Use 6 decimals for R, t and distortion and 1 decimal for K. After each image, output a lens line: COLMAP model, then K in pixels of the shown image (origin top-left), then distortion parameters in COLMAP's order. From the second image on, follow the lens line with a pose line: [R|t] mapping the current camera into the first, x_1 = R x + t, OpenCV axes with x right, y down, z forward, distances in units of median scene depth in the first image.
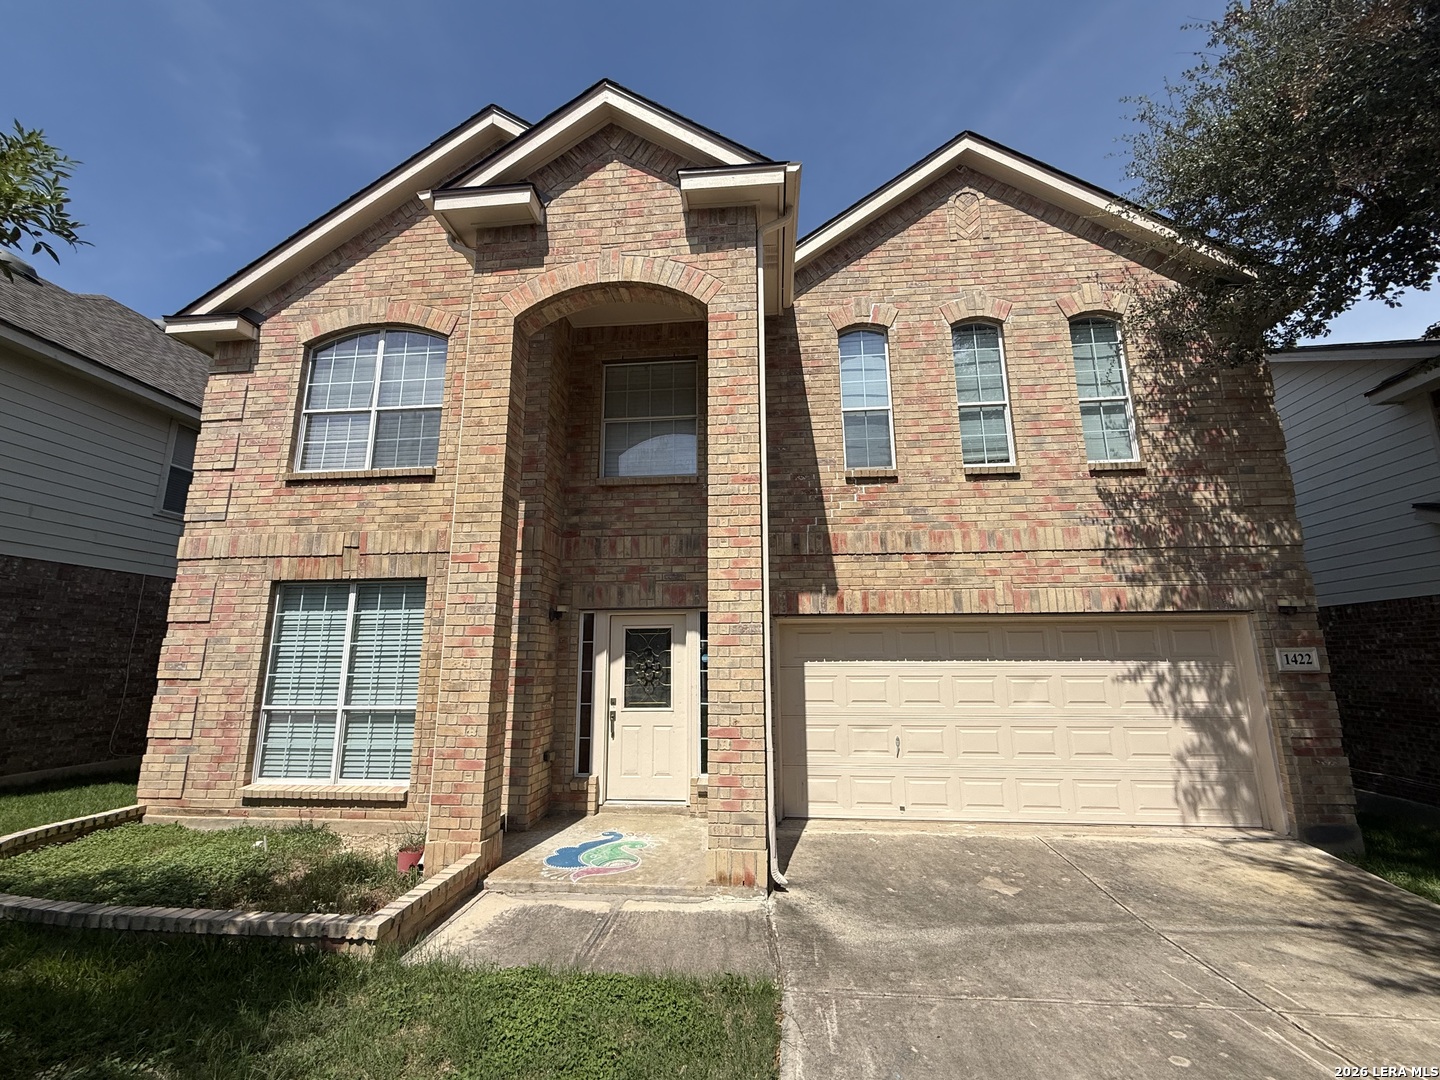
lens RADIAL K [[604.1, 0, 723.1], [0, 604.1, 538.4], [0, 0, 1]] dist [0.000303, -0.000594]
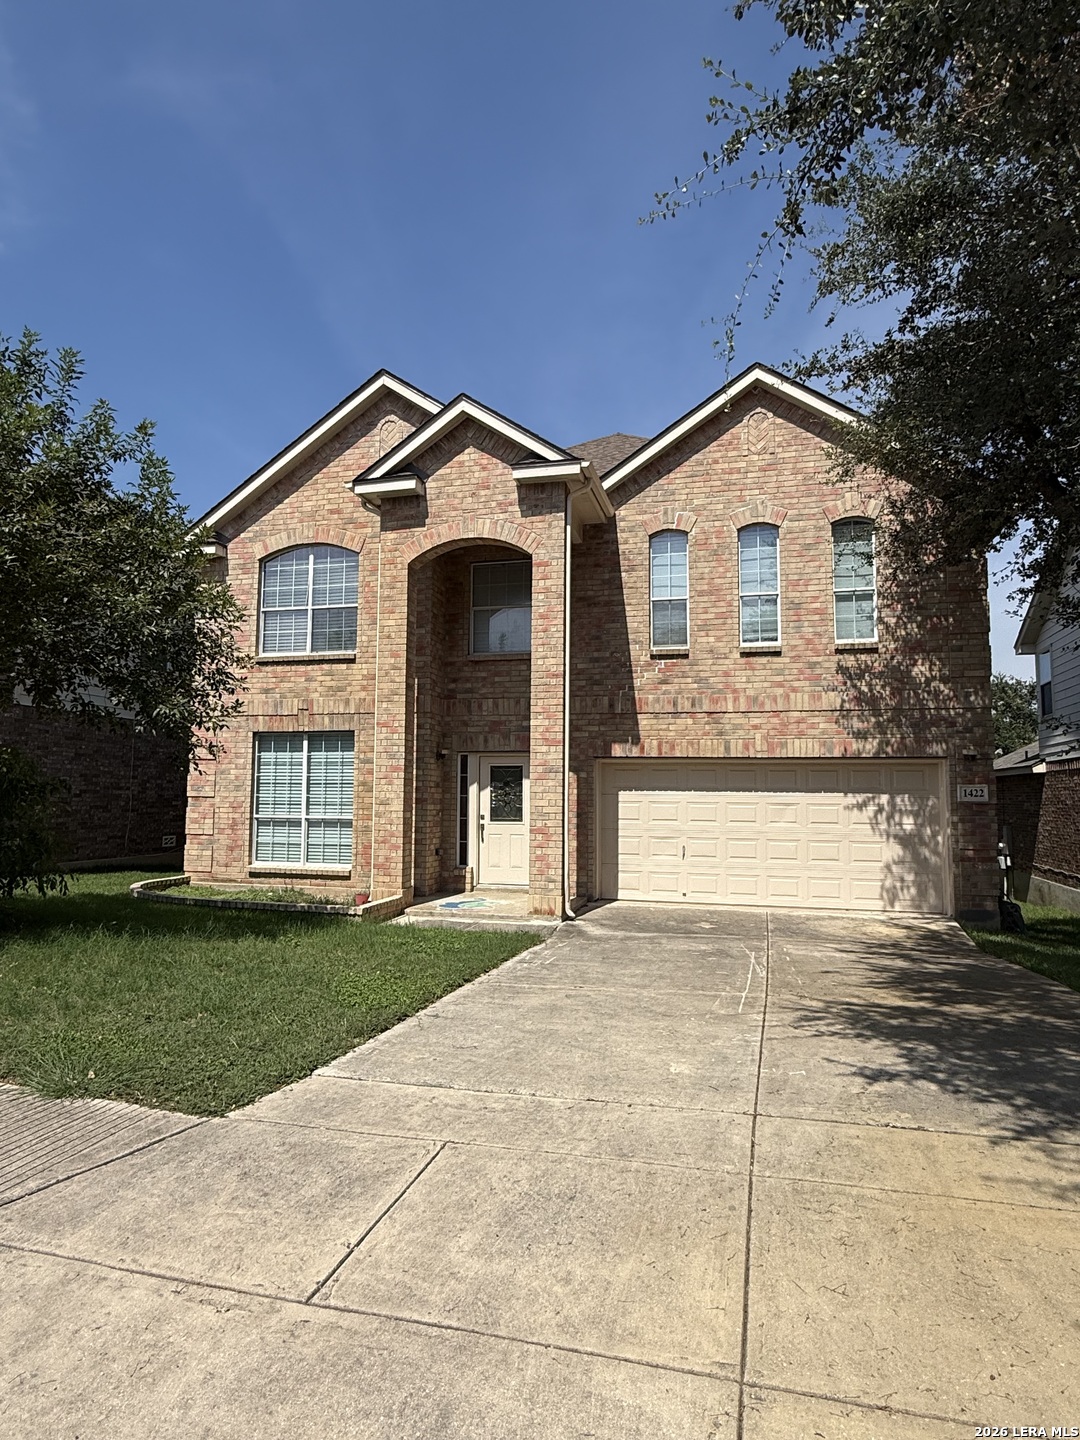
lens RADIAL K [[839.1, 0, 540.0], [0, 839.1, 720.0], [0, 0, 1]] dist [-0.002577, 0.002730]
pose [[0.987541, -0.000392, -0.157363, 0.265058], [0.017830, 0.993836, 0.109418, -0.170372], [0.156350, -0.110861, 0.981460, -0.895165]]
